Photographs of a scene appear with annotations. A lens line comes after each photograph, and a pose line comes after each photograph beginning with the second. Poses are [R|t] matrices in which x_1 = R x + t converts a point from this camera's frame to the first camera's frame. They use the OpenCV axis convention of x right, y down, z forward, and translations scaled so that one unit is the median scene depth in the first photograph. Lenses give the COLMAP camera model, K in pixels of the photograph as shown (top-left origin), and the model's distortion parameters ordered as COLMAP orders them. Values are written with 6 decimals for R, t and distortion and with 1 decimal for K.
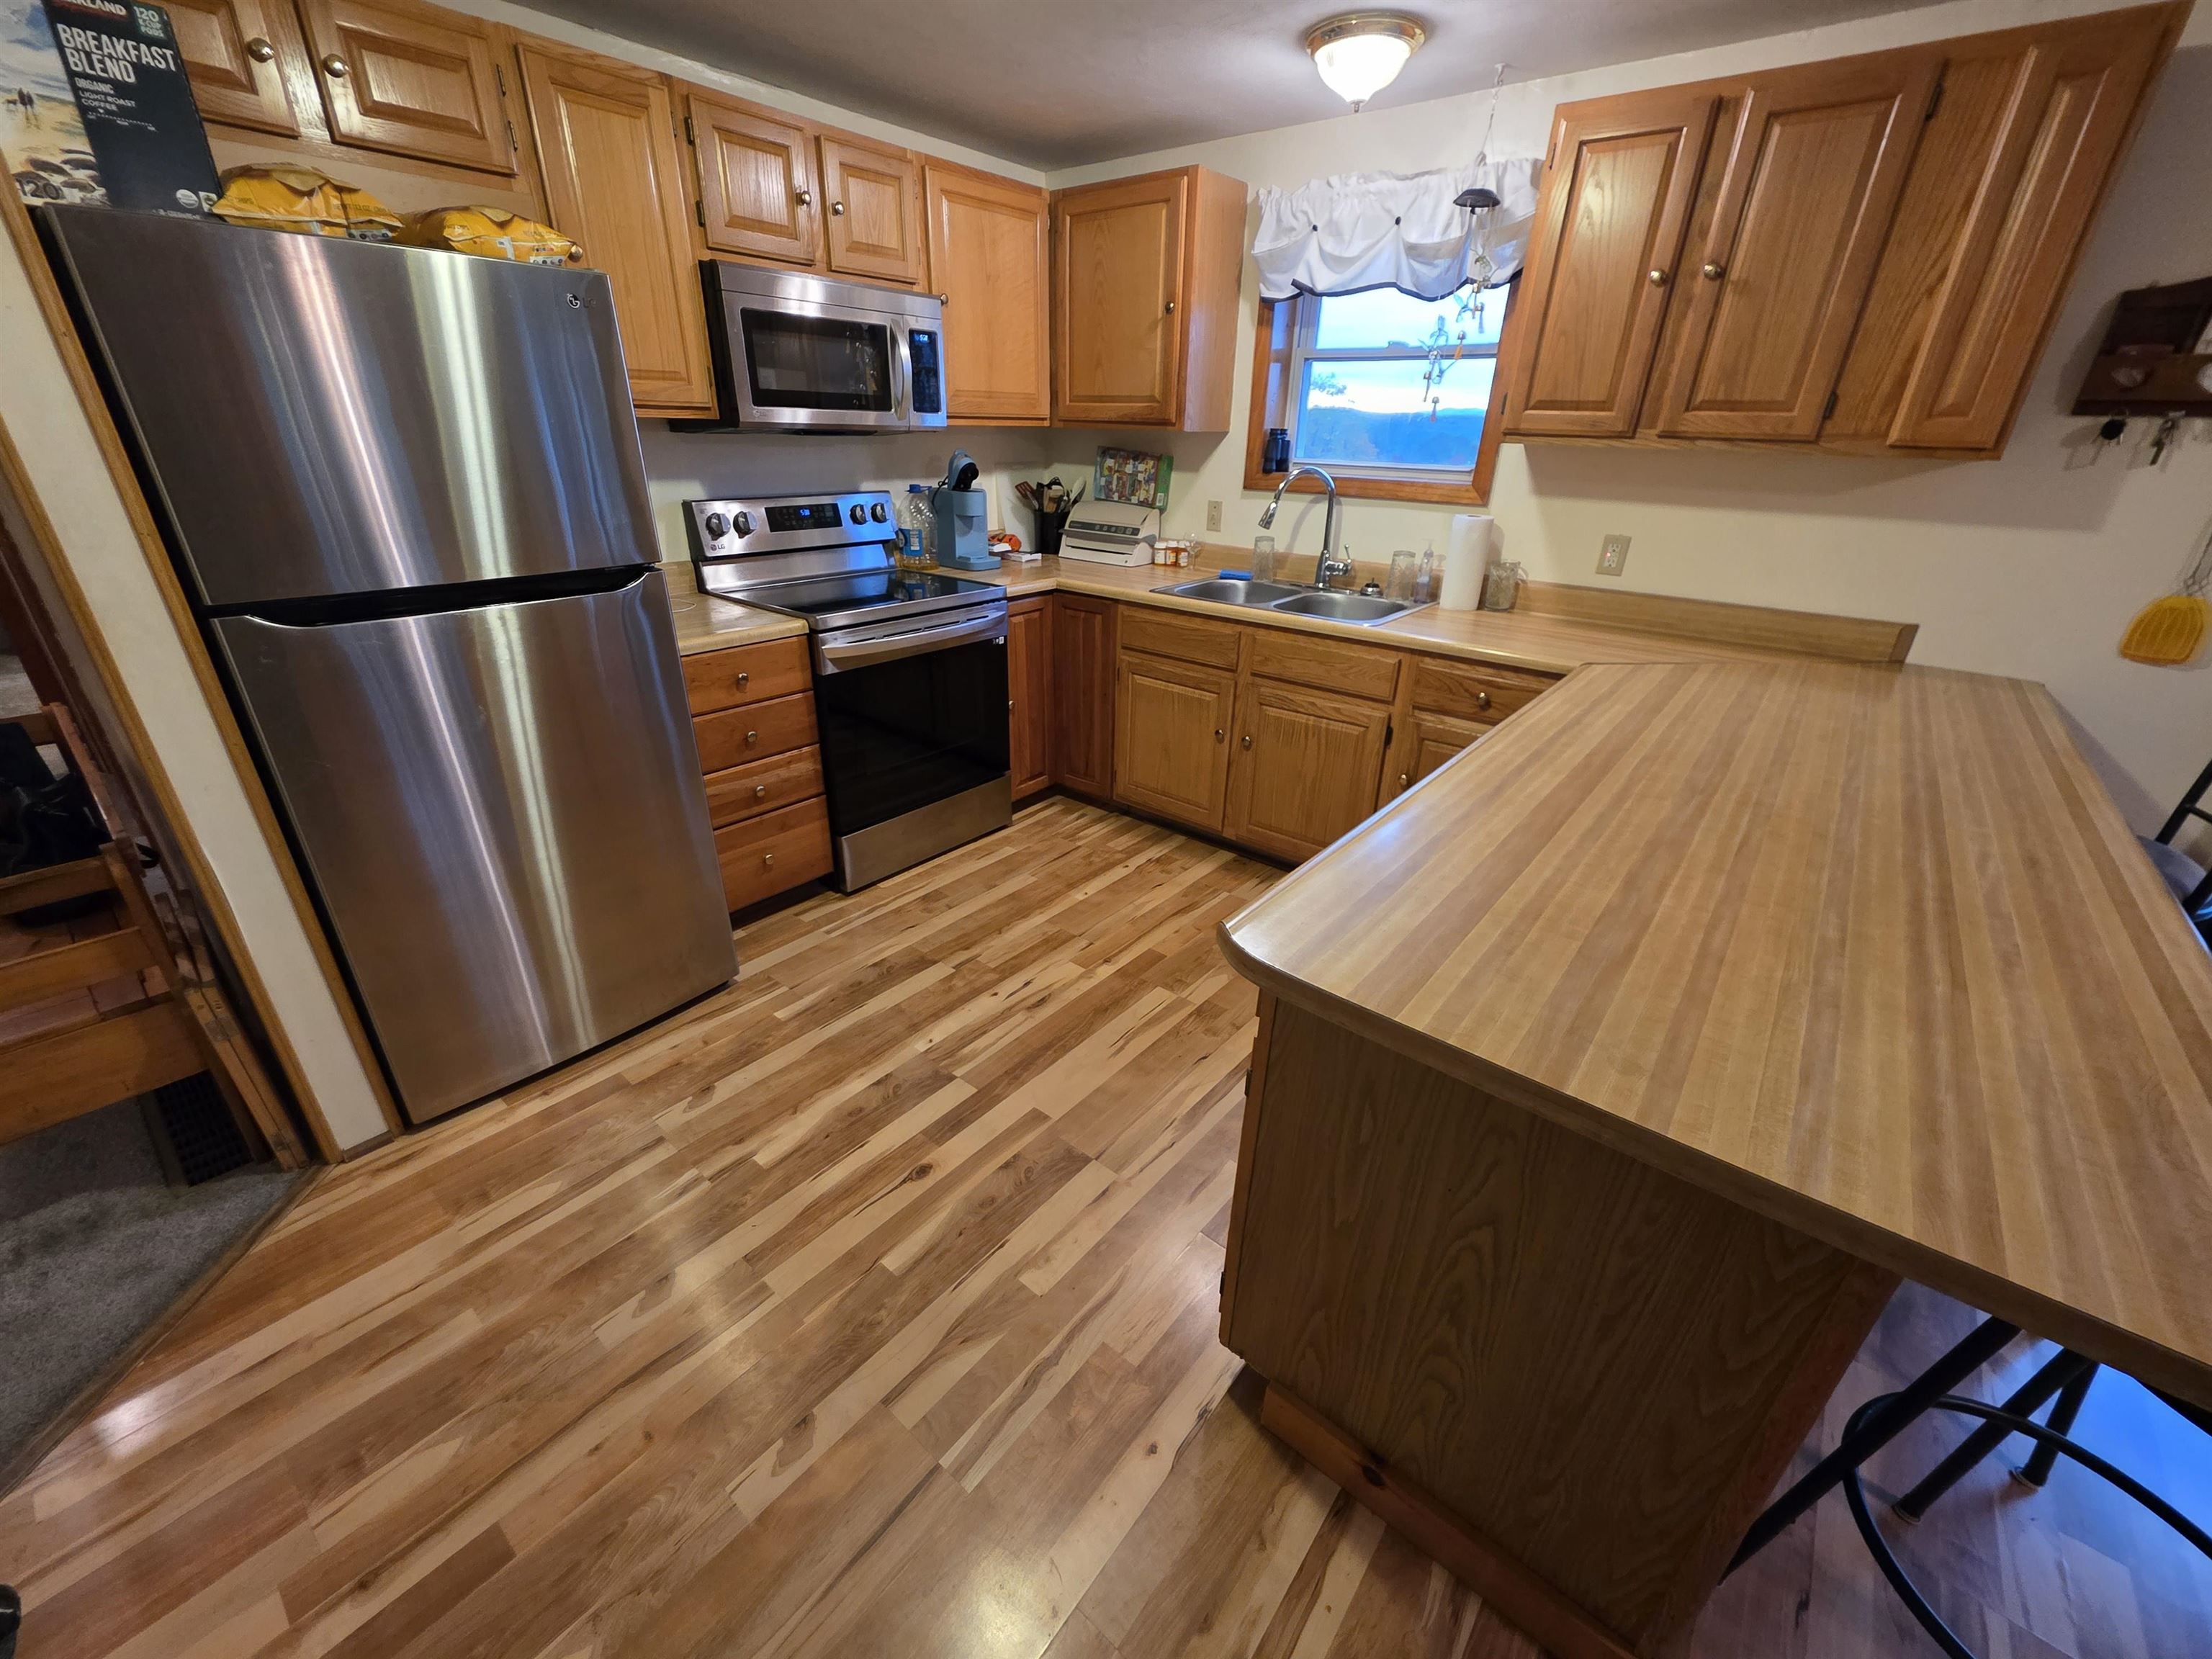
lens RADIAL K [[882.6, 0, 1095.4], [0, 882.6, 838.1], [0, 0, 1]] dist [0.002575, -0.000772]
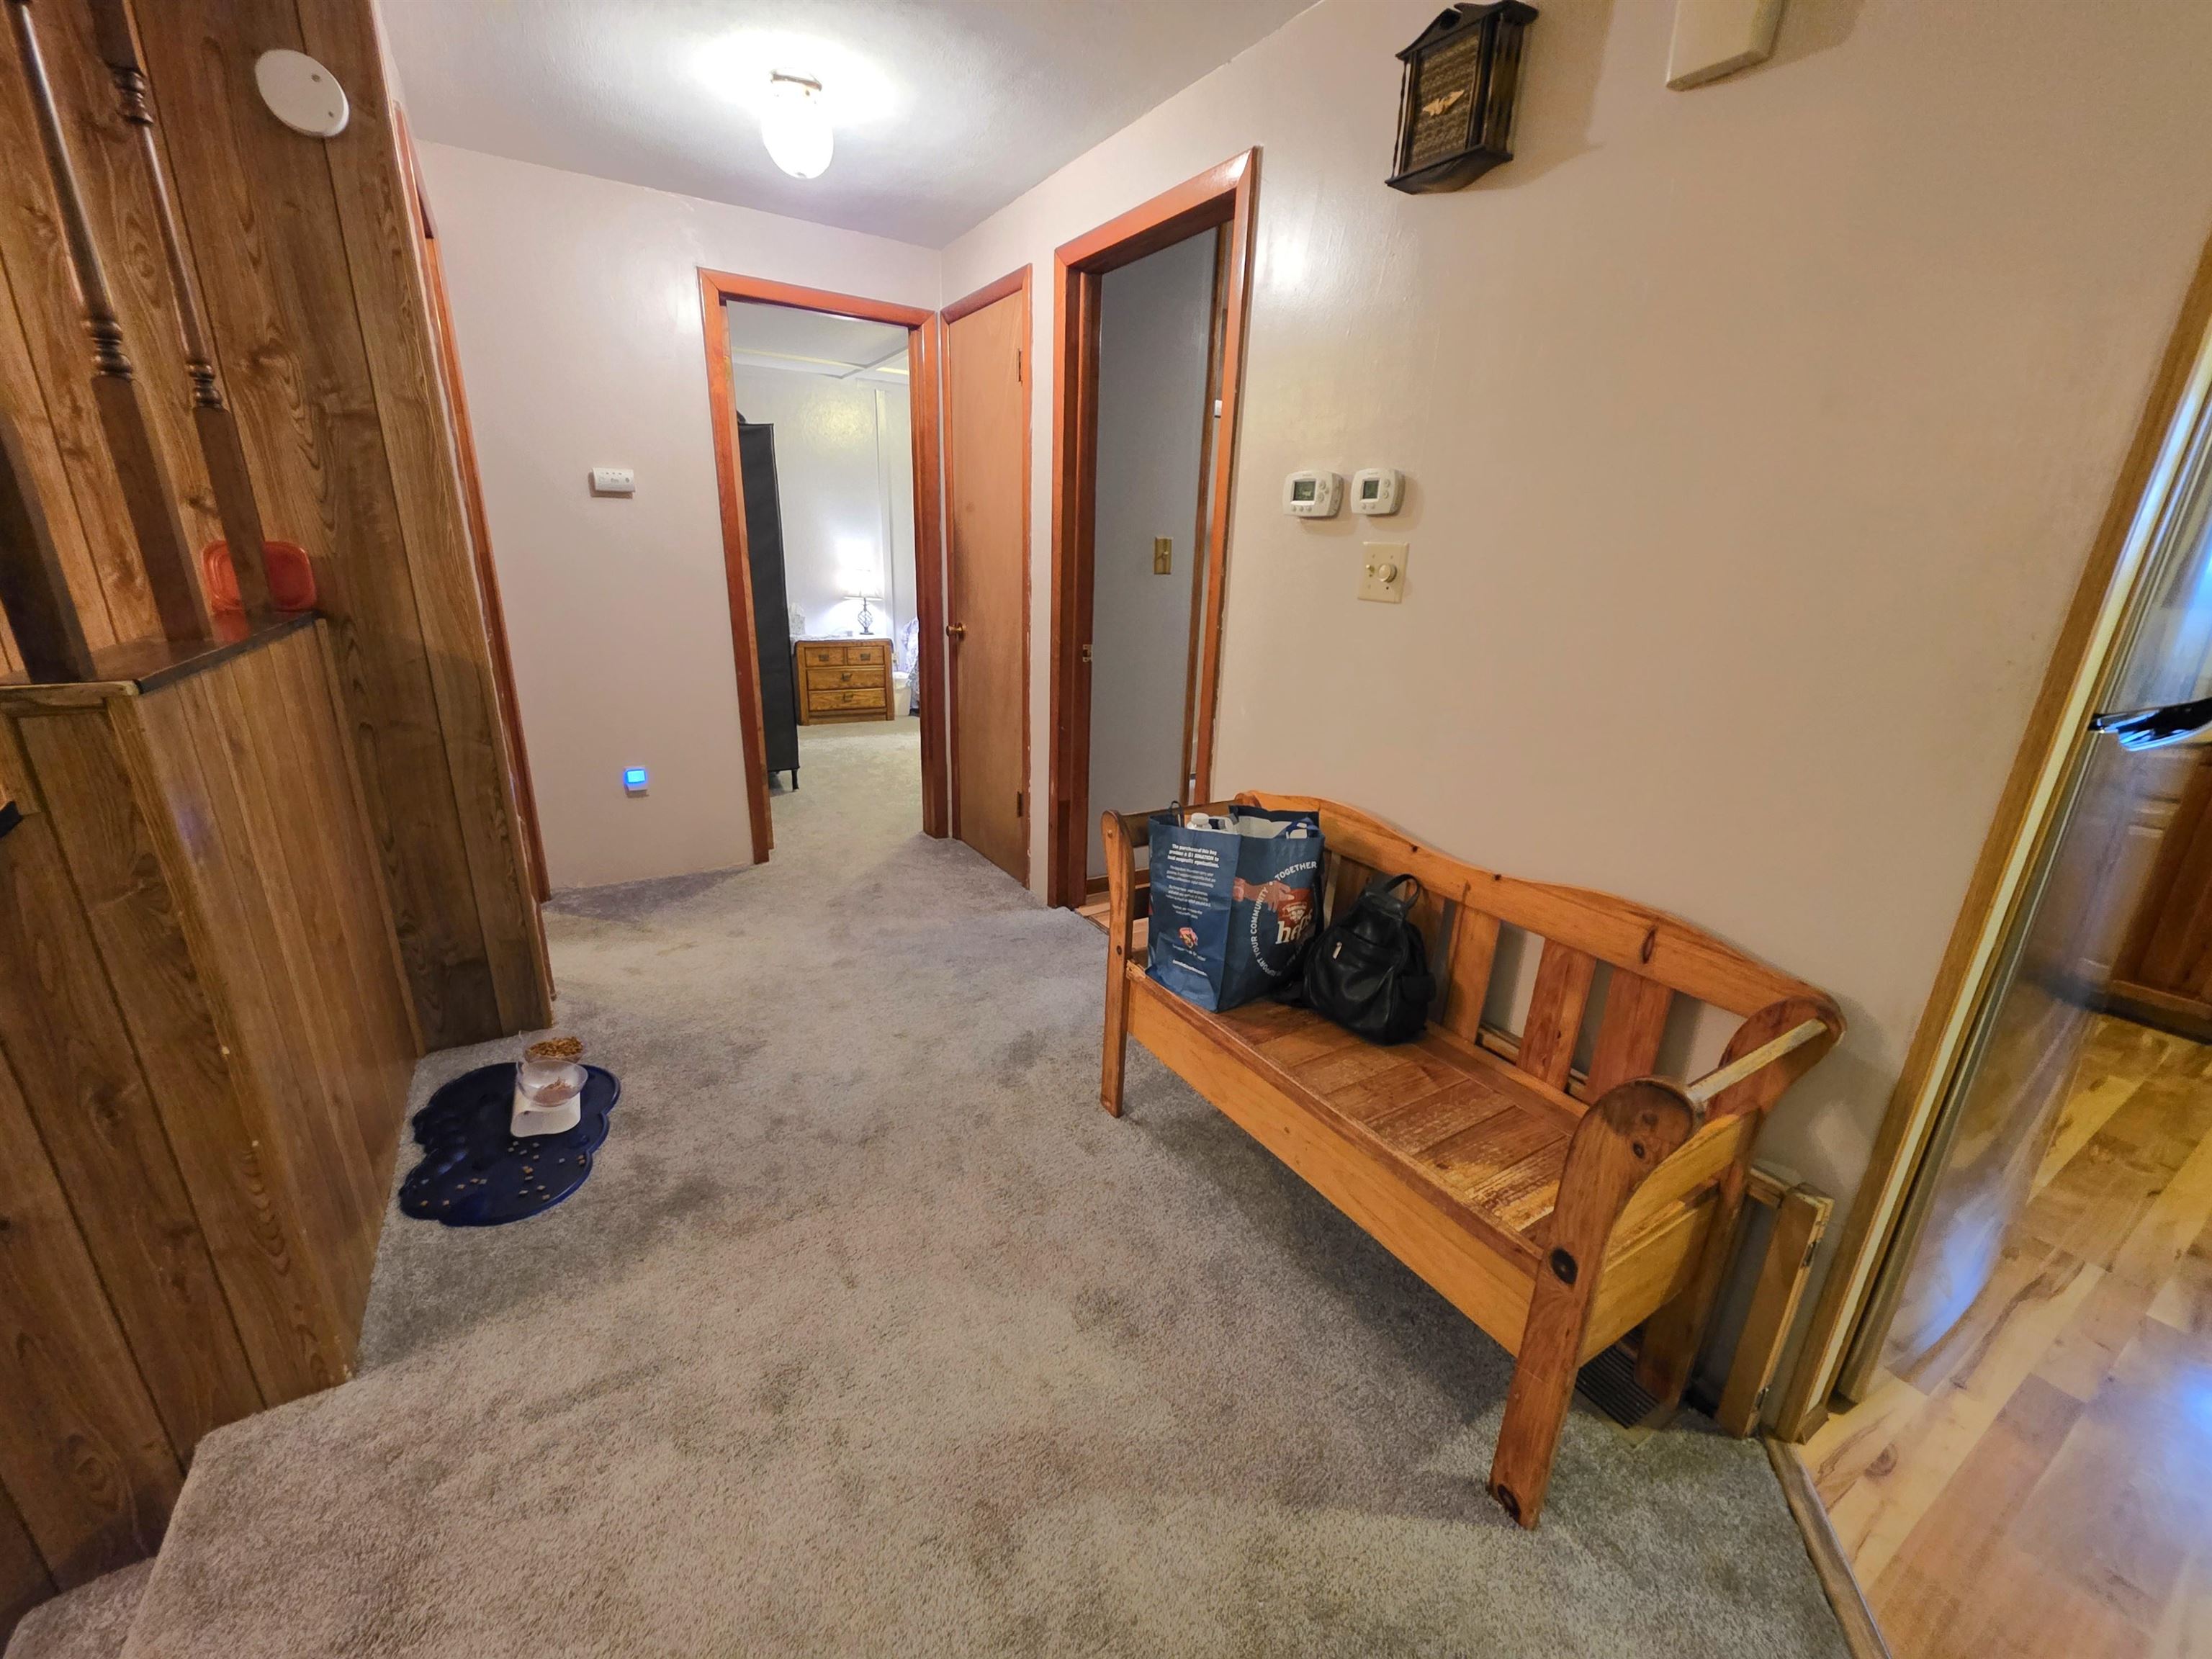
lens RADIAL K [[882.6, 0, 1098.0], [0, 882.6, 836.3], [0, 0, 1]] dist [0.002575, -0.000772]
pose [[0.944104, 0.107760, -0.311536, -0.799152], [-0.149119, 0.982447, -0.112074, 0.025348], [0.293991, 0.152266, 0.943602, 0.035622]]
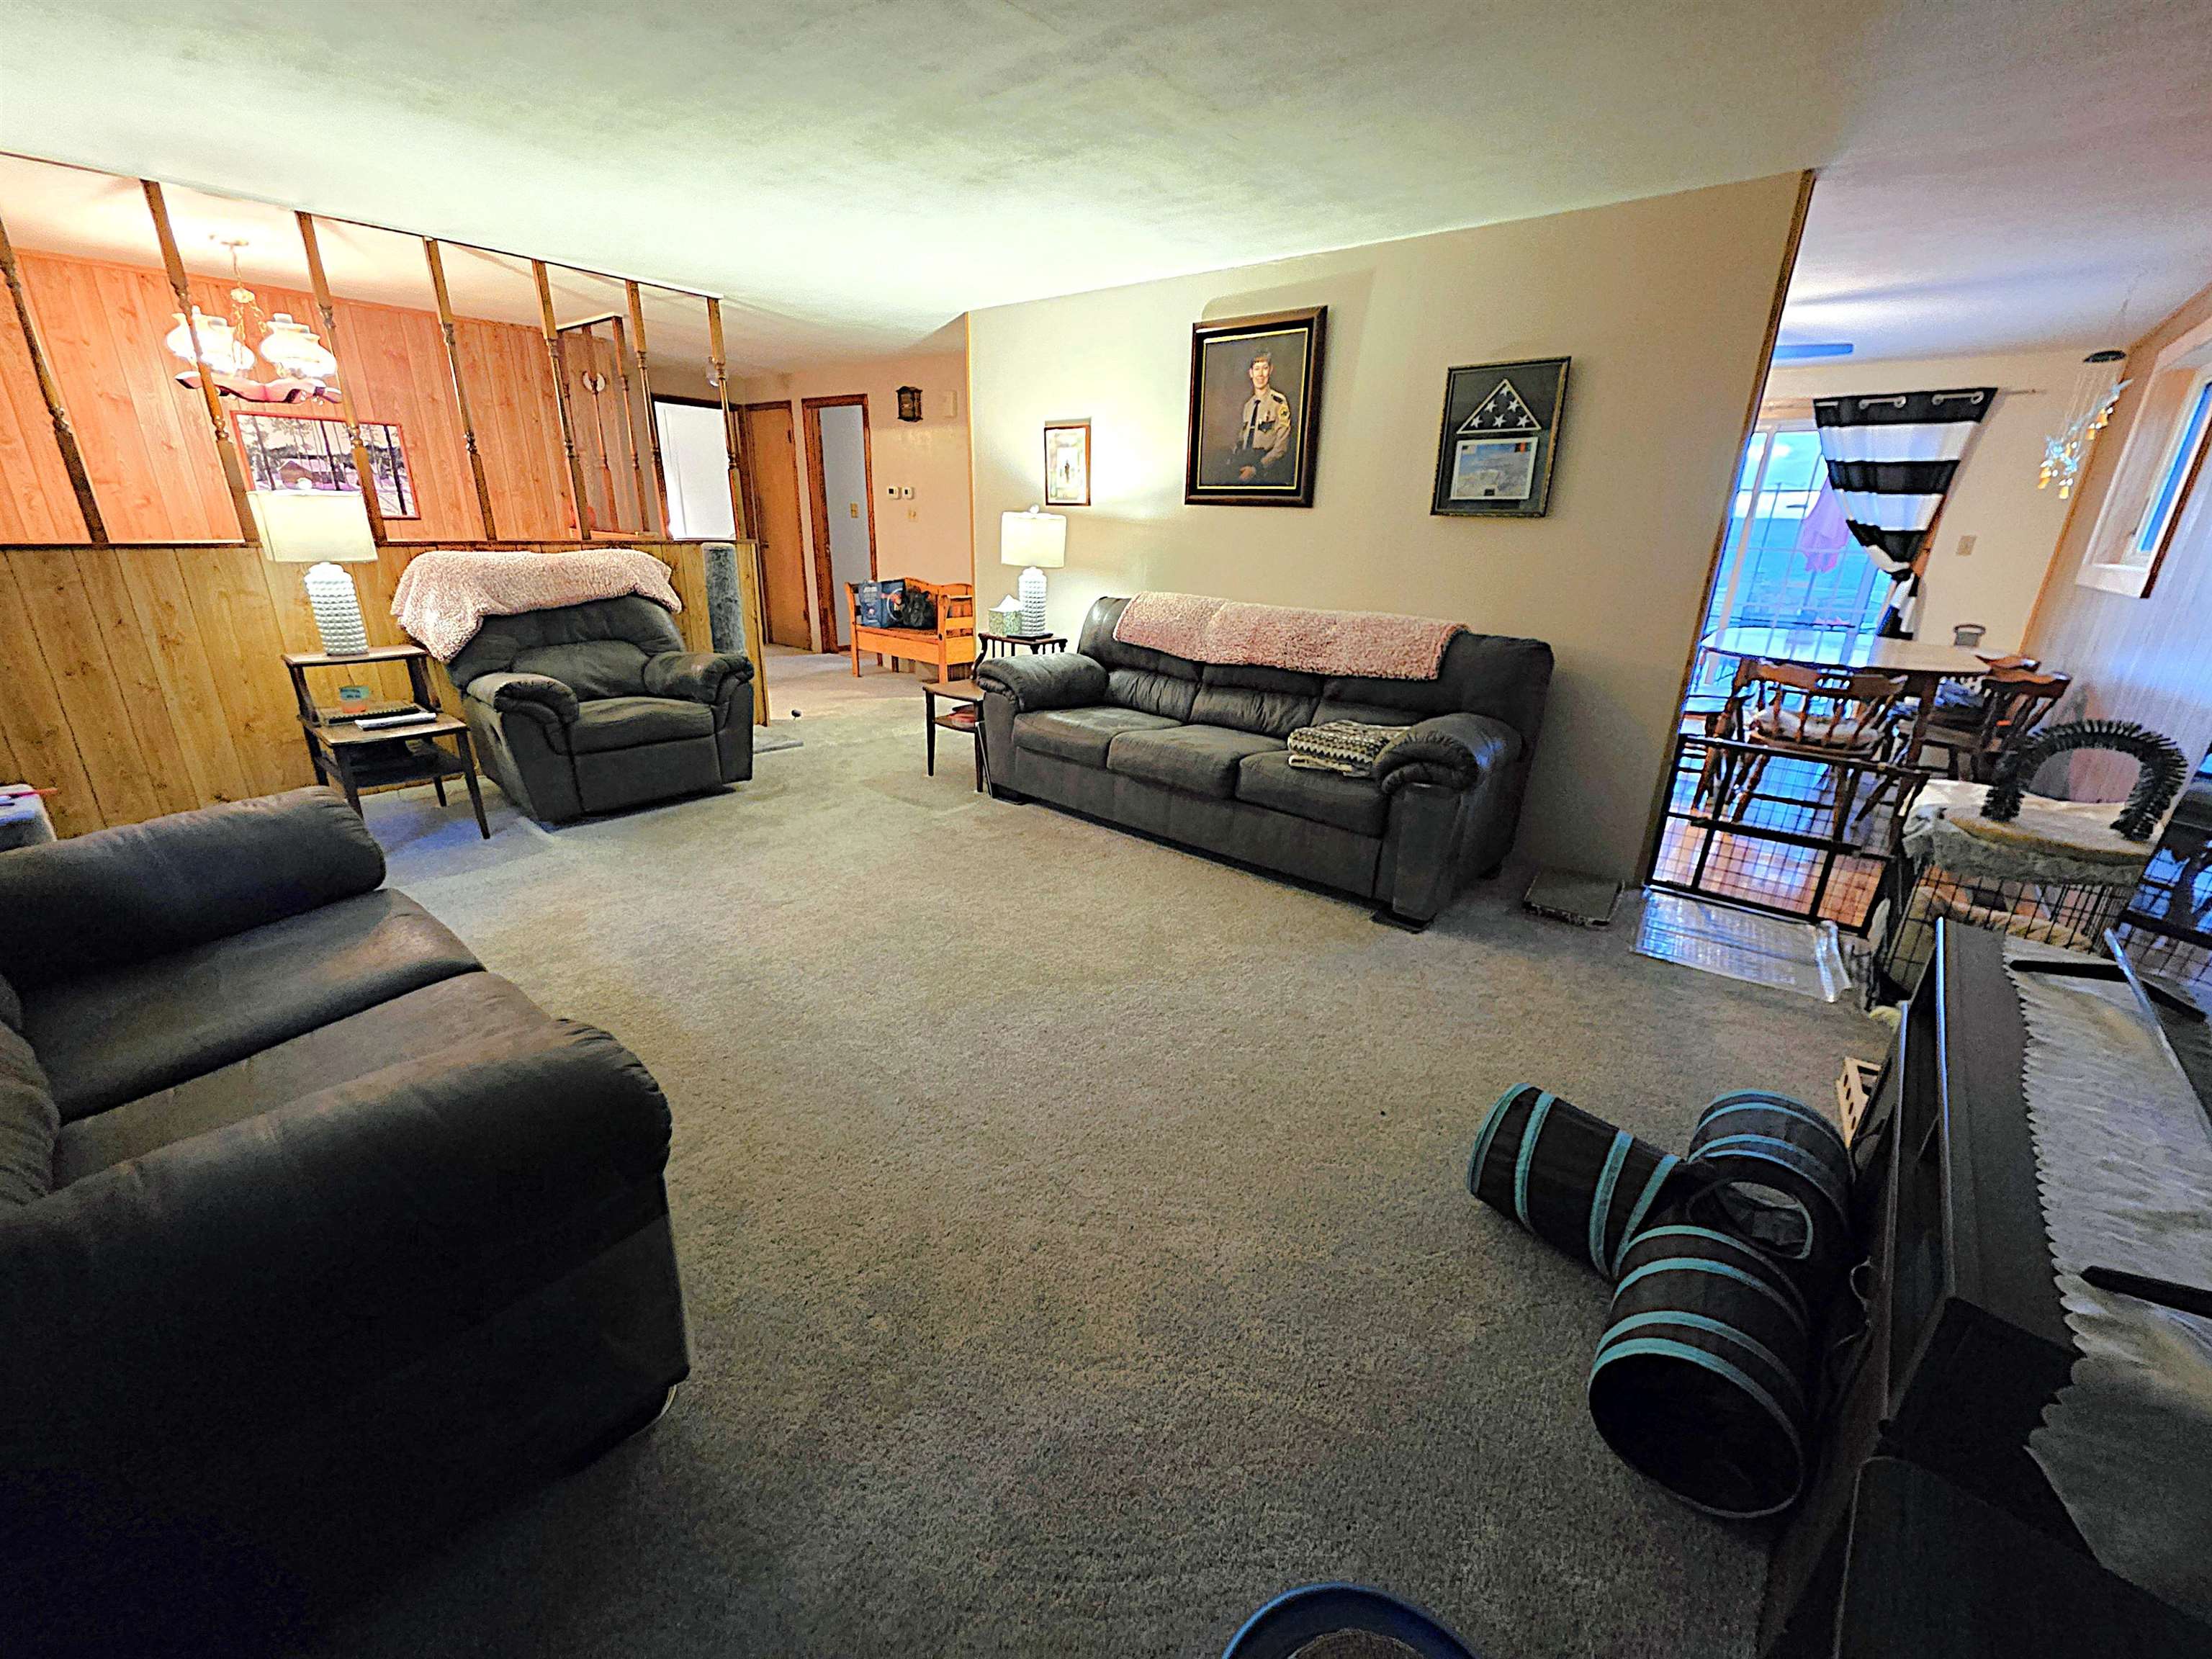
lens RADIAL K [[882.6, 0, 1115.7], [0, 882.6, 829.5], [0, 0, 1]] dist [0.002575, -0.000772]
pose [[0.999957, 0.009171, -0.001515, -0.256152], [-0.009277, 0.994826, -0.101165, 0.839090], [0.000579, 0.101174, 0.994869, -1.655894]]
